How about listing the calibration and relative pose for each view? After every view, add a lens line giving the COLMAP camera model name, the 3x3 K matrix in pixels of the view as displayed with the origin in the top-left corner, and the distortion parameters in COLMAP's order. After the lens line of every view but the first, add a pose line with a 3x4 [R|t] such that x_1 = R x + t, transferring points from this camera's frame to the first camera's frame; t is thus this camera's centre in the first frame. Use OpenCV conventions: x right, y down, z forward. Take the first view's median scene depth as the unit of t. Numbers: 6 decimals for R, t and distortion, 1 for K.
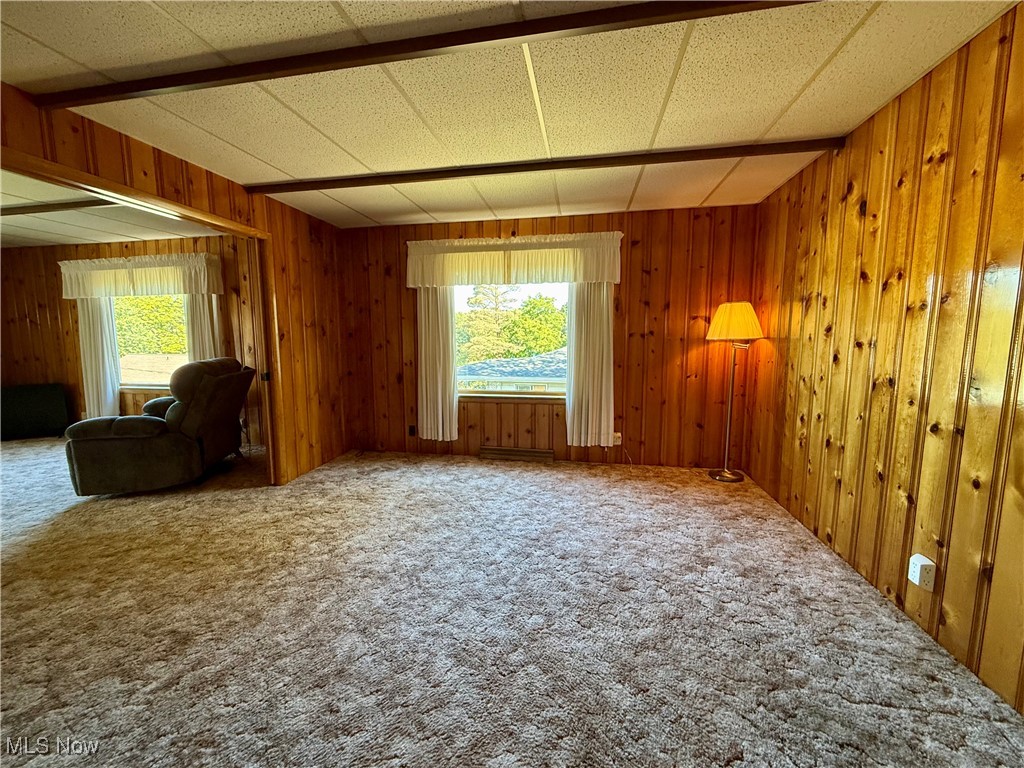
lens RADIAL K [[407.0, 0, 509.5], [0, 407.0, 383.1], [0, 0, 1]] dist [-0.000005, -0.000157]
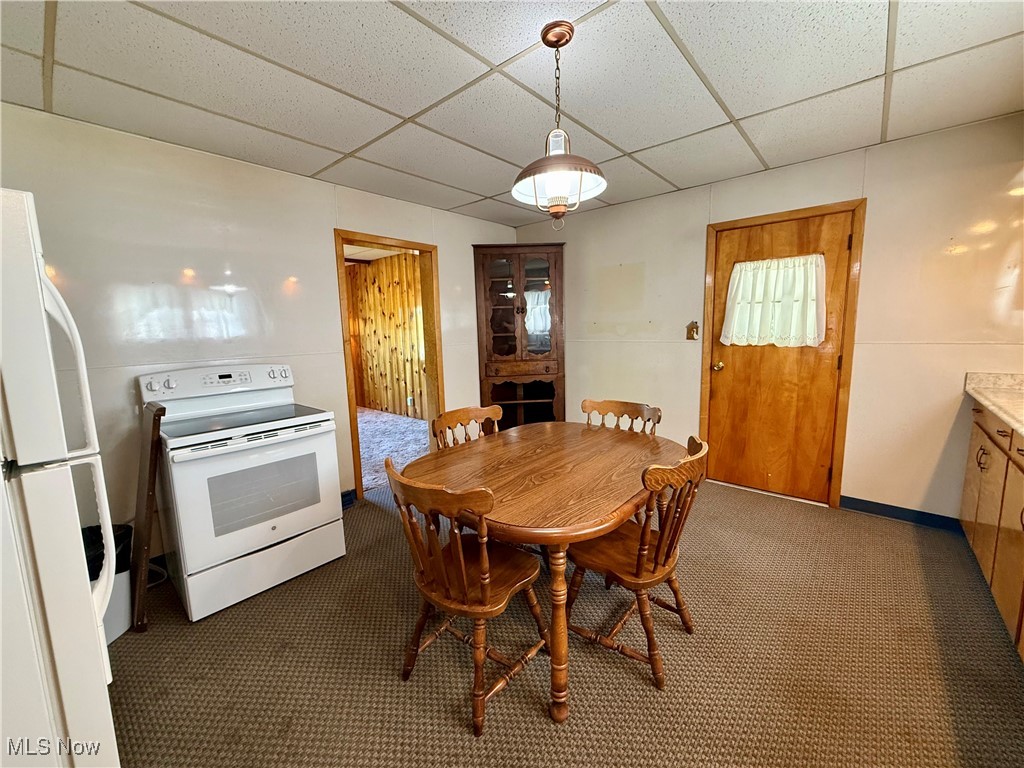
lens RADIAL K [[407.0, 0, 509.5], [0, 407.0, 383.1], [0, 0, 1]] dist [-0.000005, -0.000157]
pose [[0.503144, -0.127884, 0.854688, -1.159491], [0.119035, 0.989819, 0.078029, 0.102957], [-0.855966, 0.062478, 0.513244, -1.165886]]
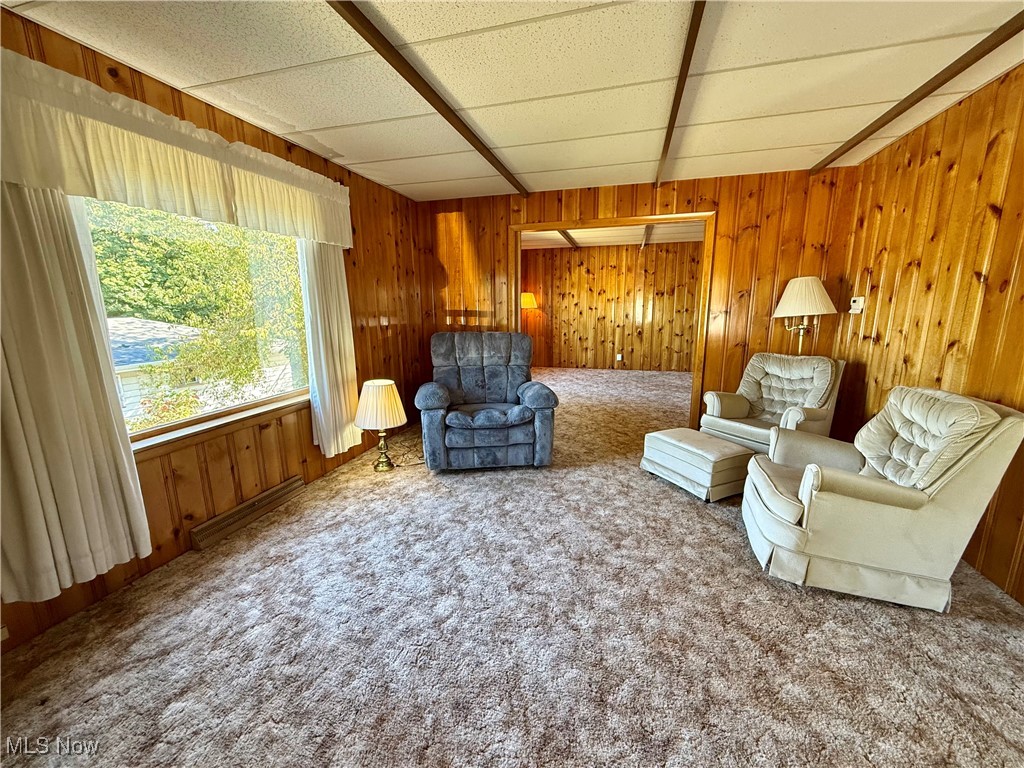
lens RADIAL K [[407.0, 0, 509.5], [0, 407.0, 383.1], [0, 0, 1]] dist [-0.000005, -0.000157]
pose [[0.091905, -0.186414, 0.978163, -2.817107], [0.121156, 0.977116, 0.174831, -0.163963], [-0.988370, 0.102443, 0.112387, 1.329054]]
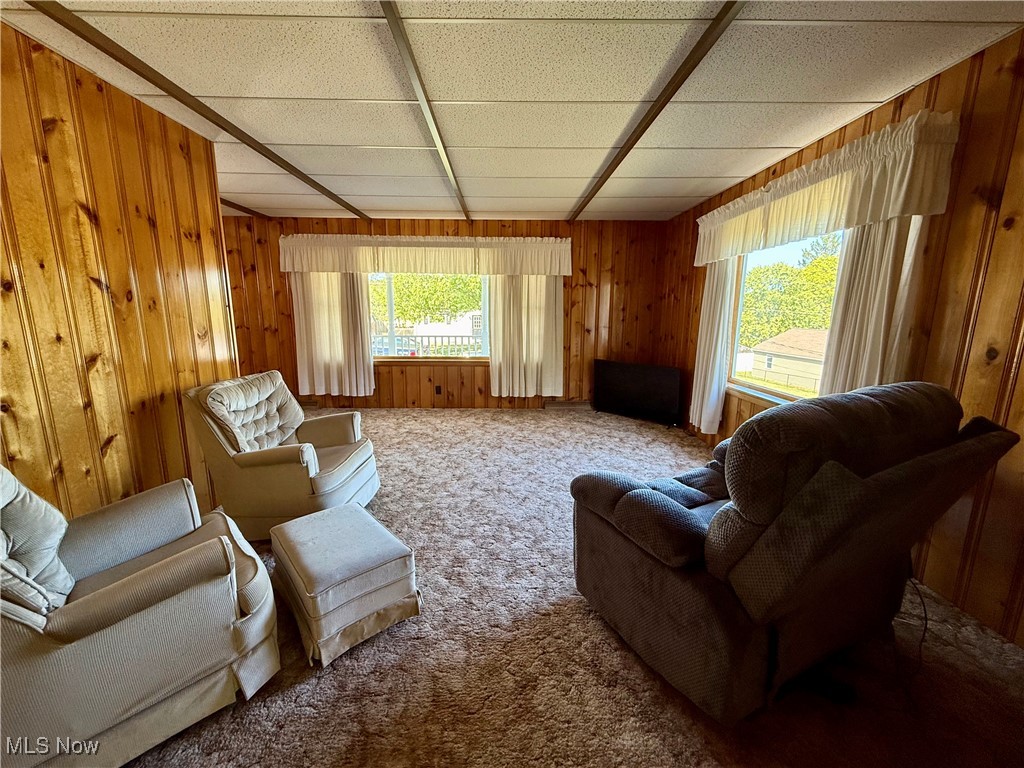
lens RADIAL K [[407.0, 0, 509.5], [0, 407.0, 383.1], [0, 0, 1]] dist [-0.000005, -0.000157]
pose [[0.206226, 0.174588, -0.962803, -0.760886], [-0.114390, 0.981509, 0.153479, -0.133658], [0.971795, 0.078483, 0.222384, 1.027399]]
